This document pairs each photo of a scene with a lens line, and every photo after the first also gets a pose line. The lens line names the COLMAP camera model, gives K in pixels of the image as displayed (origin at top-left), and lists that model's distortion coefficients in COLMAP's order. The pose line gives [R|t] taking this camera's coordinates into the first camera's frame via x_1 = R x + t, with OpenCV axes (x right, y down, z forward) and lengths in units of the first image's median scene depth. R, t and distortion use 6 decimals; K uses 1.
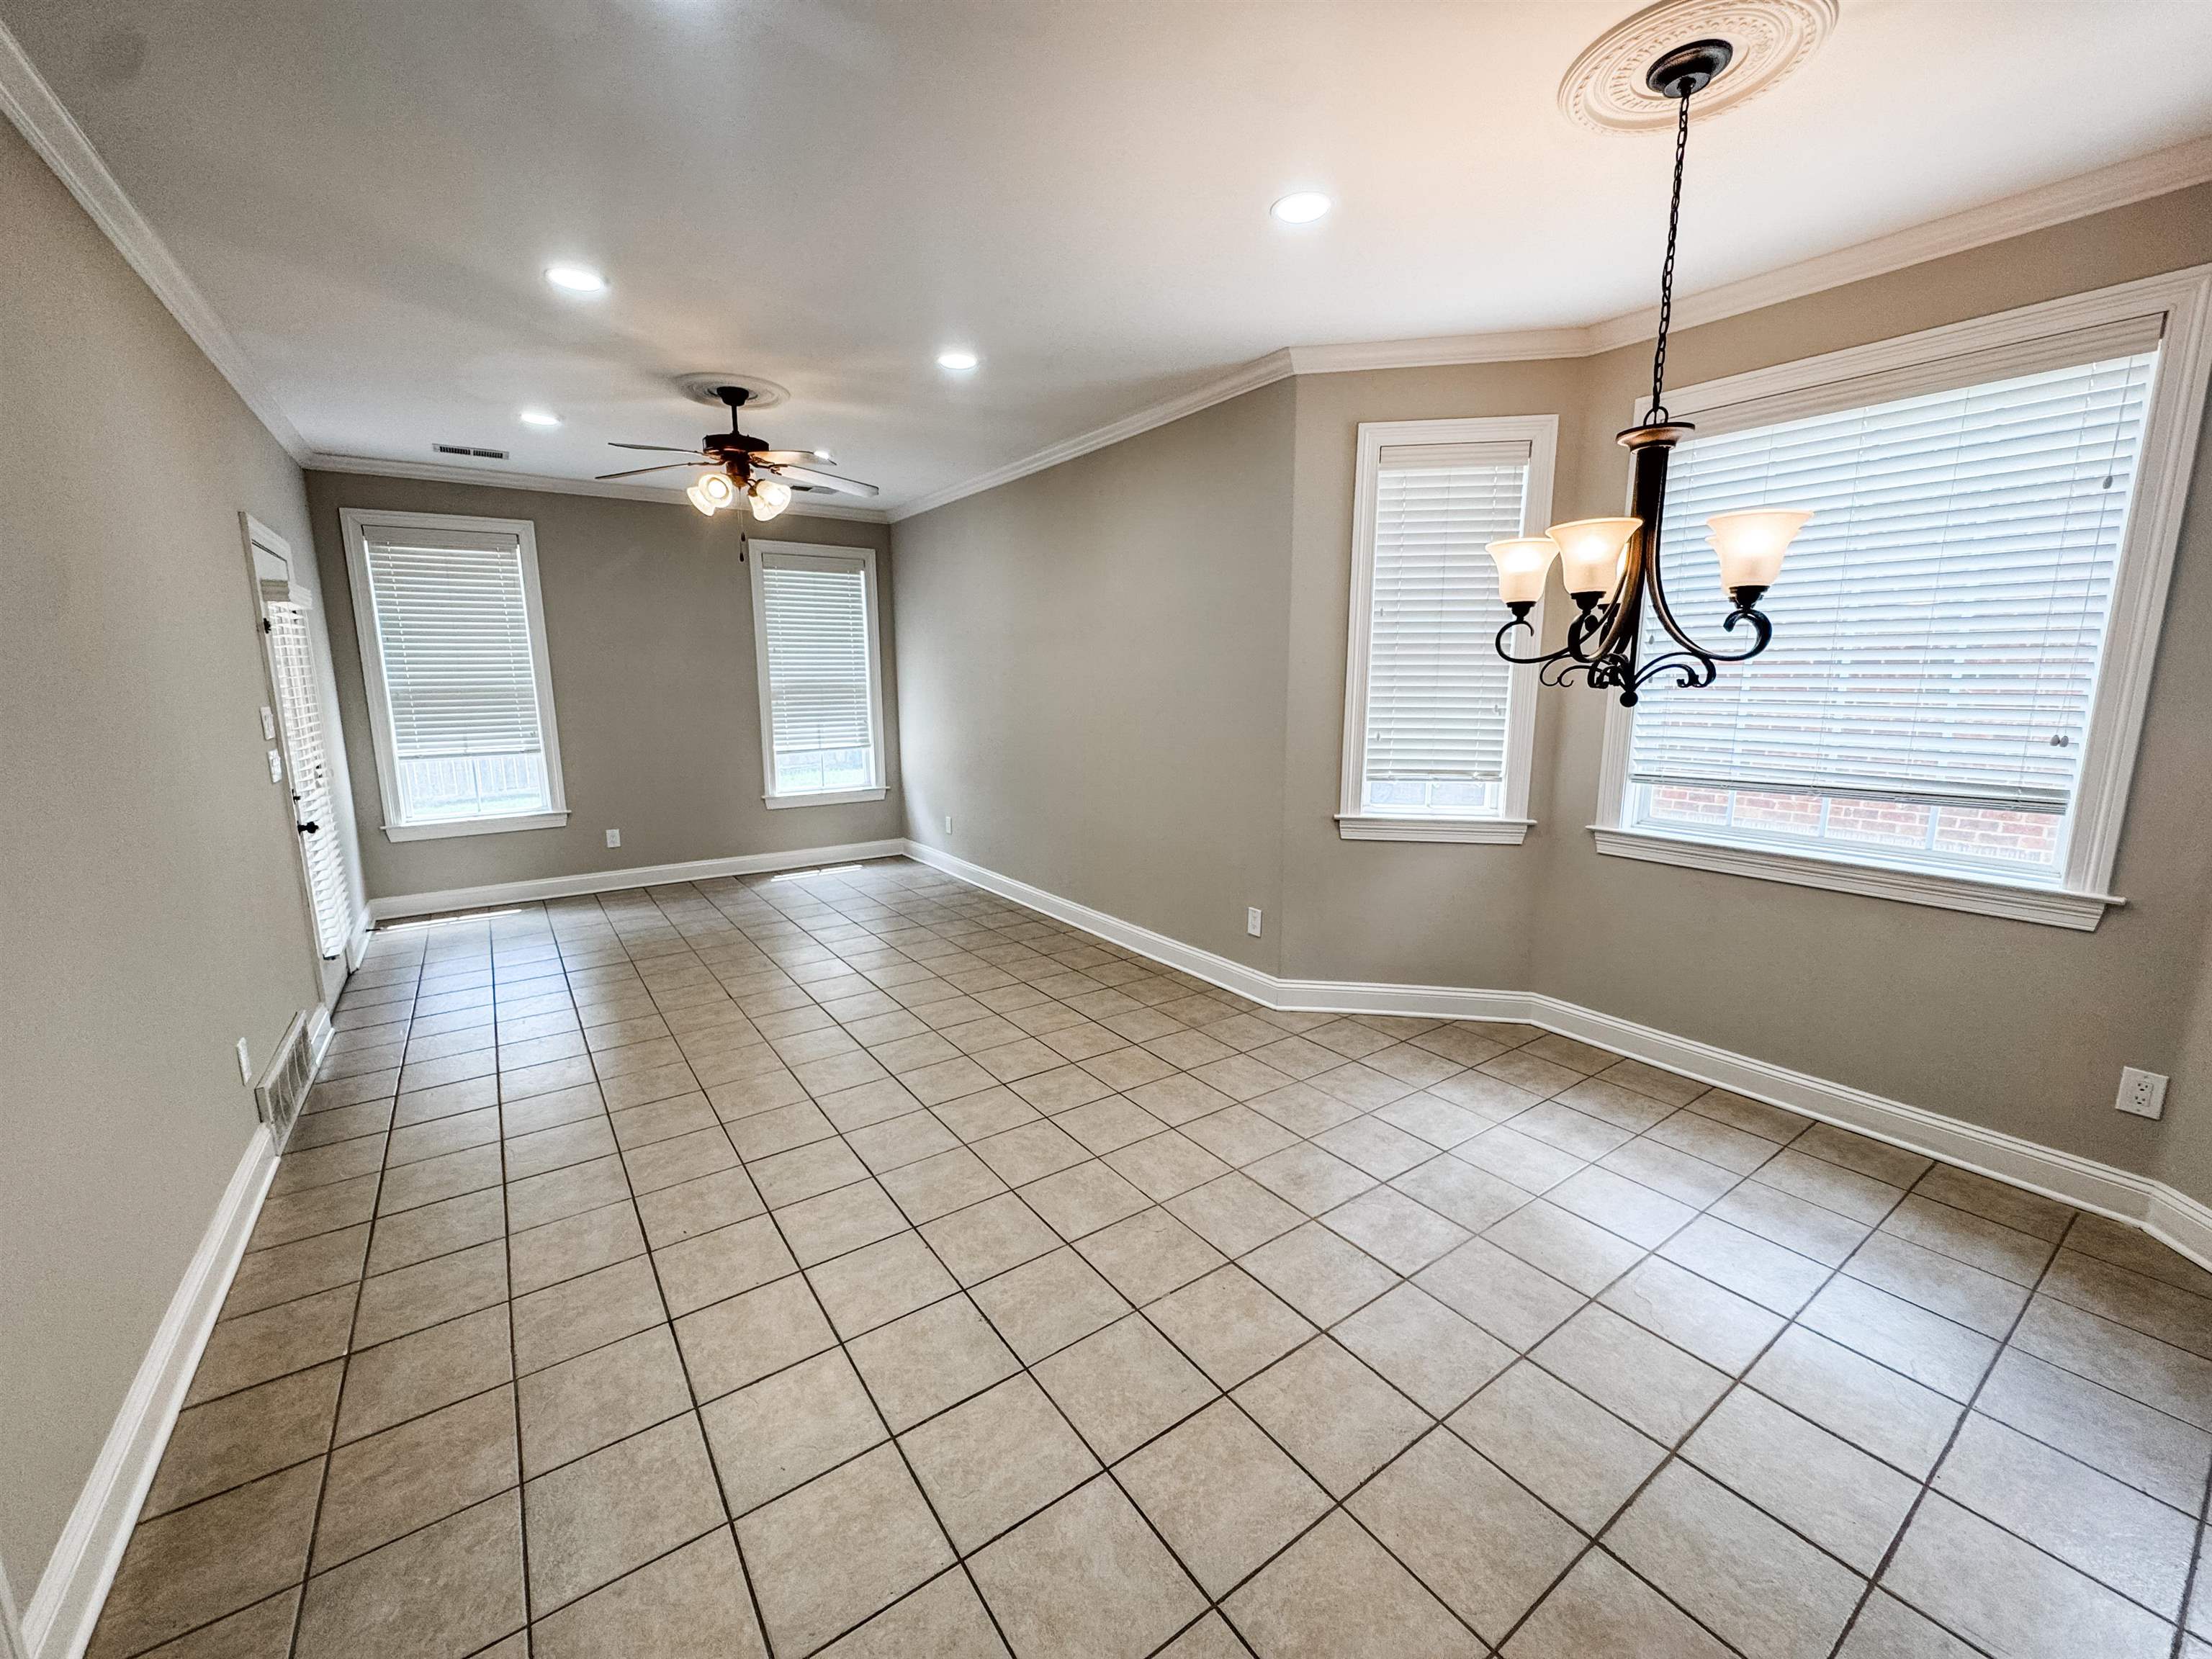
lens RADIAL K [[882.6, 0, 1108.6], [0, 882.6, 827.5], [0, 0, 1]] dist [-0.001186, -0.000047]
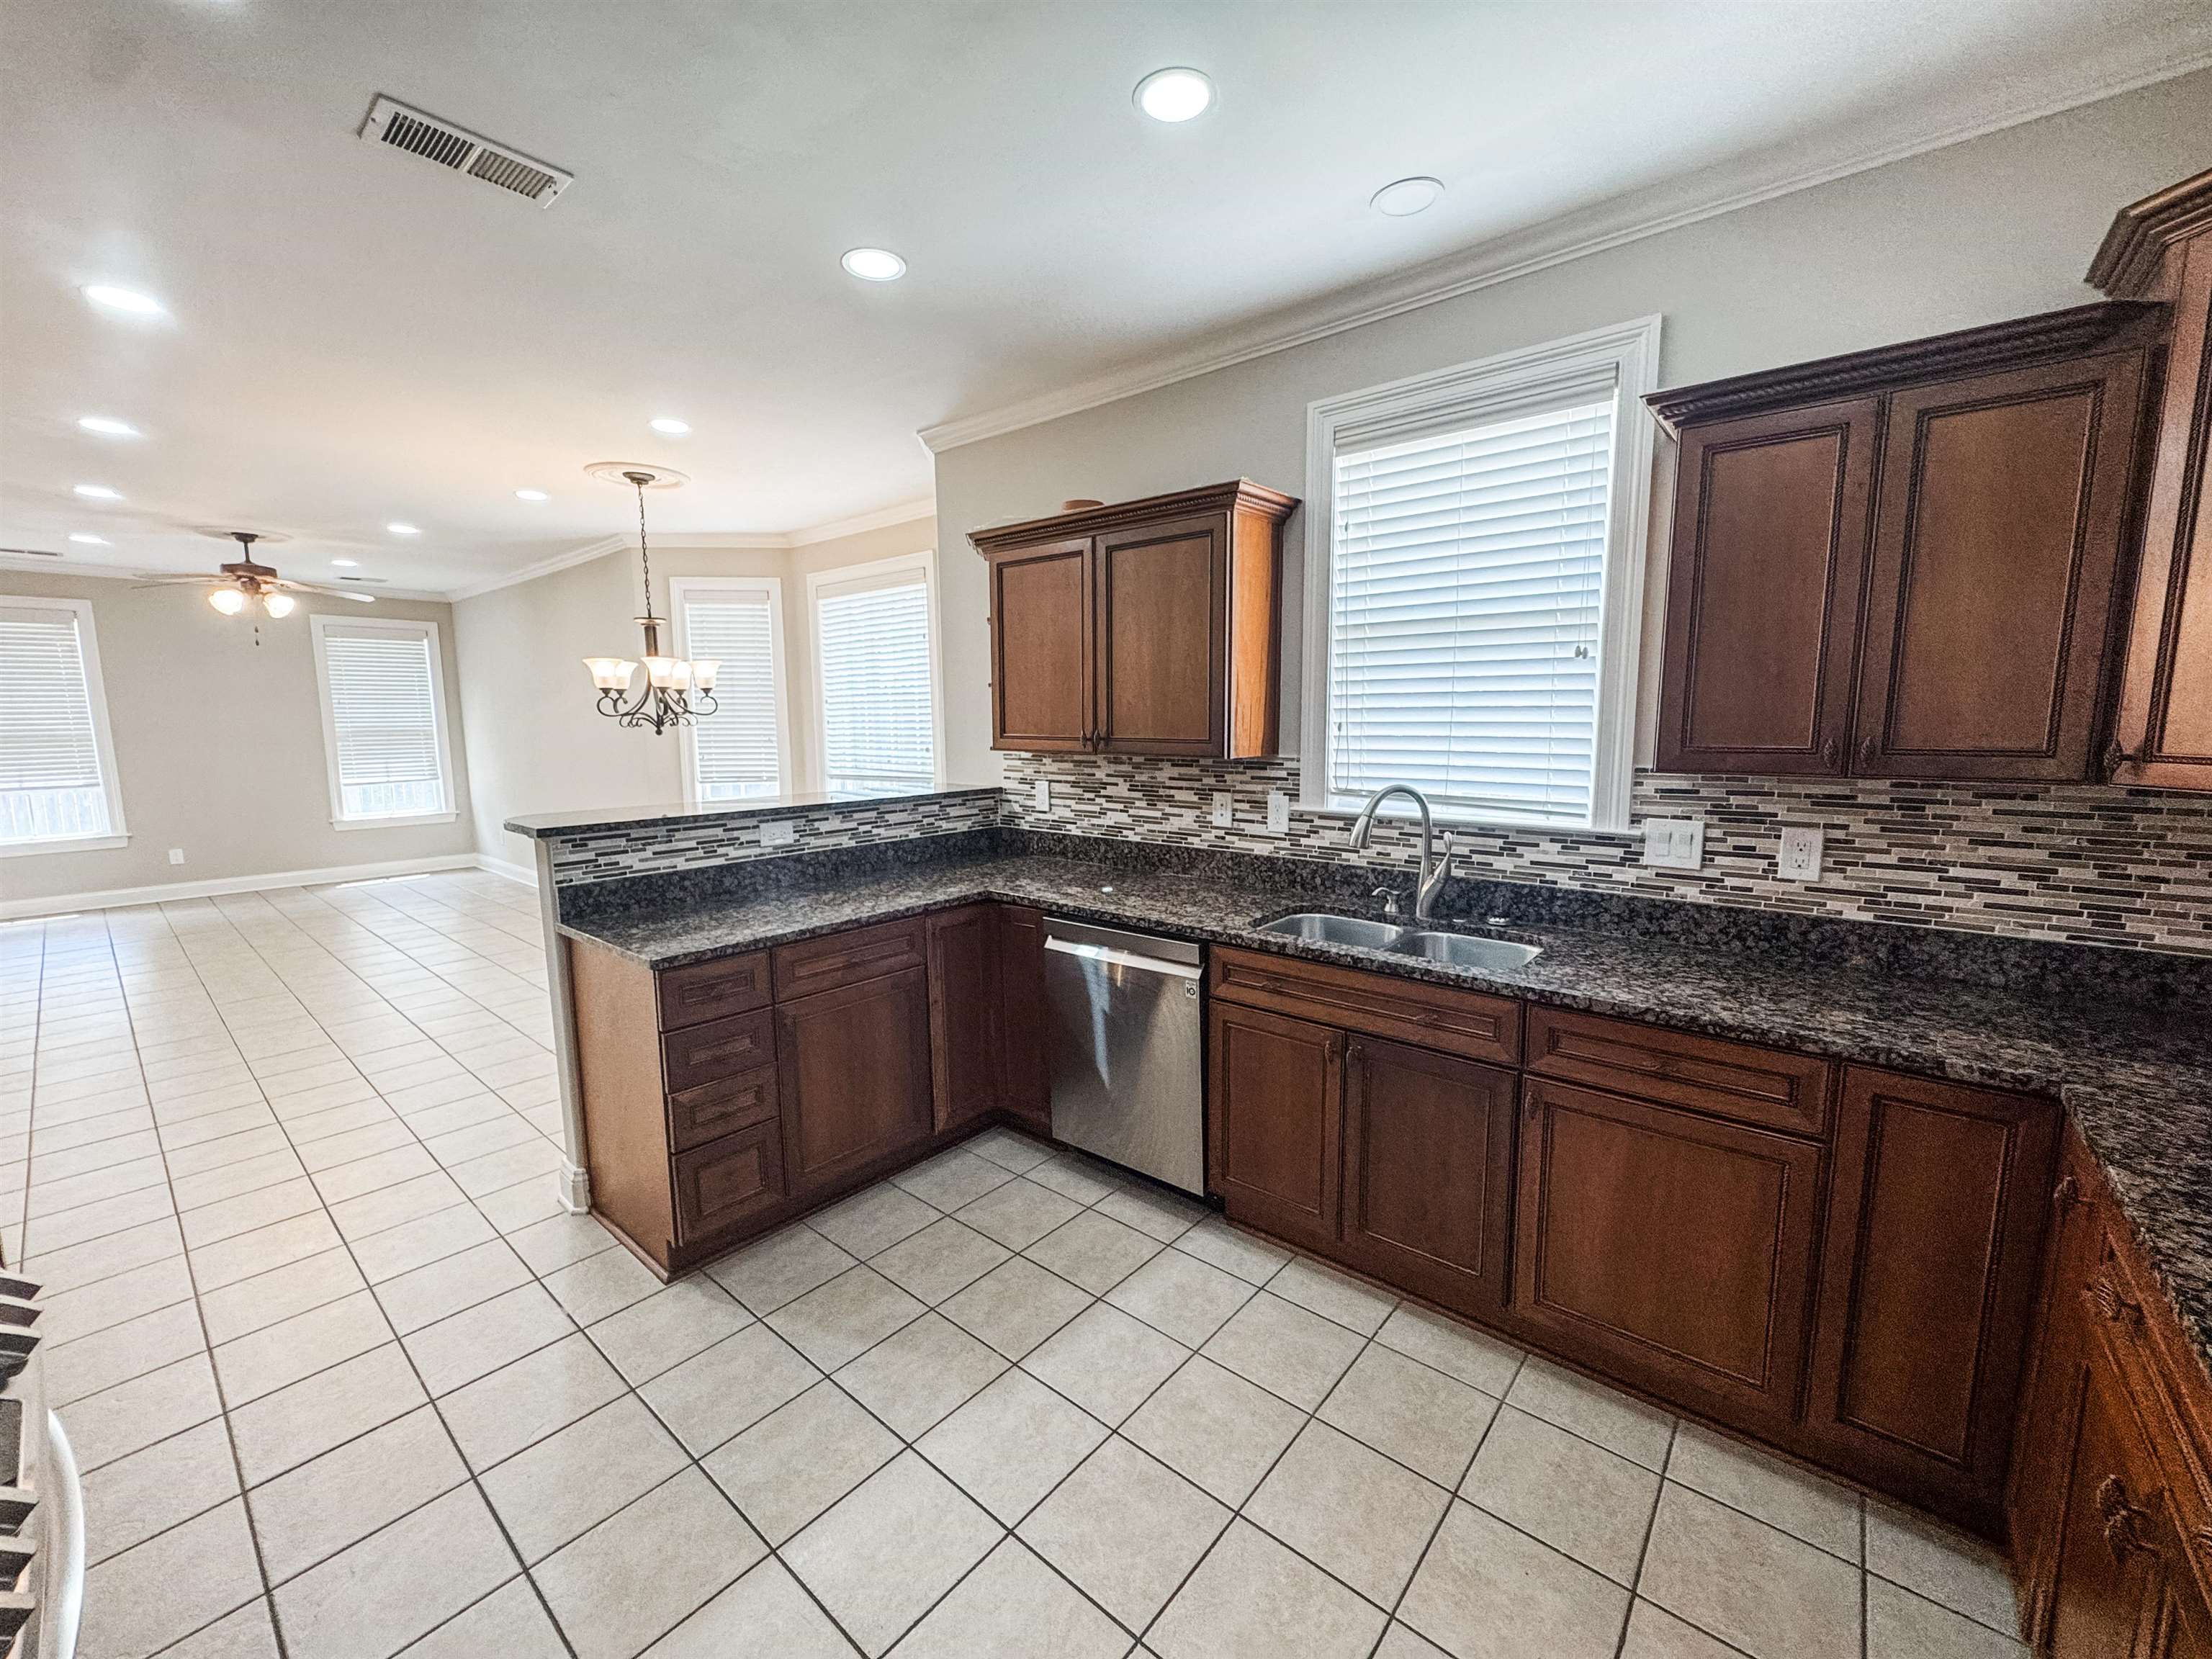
lens RADIAL K [[882.6, 0, 1101.9], [0, 882.6, 828.1], [0, 0, 1]] dist [-0.001186, -0.000047]
pose [[0.968281, -0.036271, 0.247216, 0.389864], [0.047621, 0.998061, -0.040084, 0.085874], [-0.245283, 0.050585, 0.968131, -0.510631]]
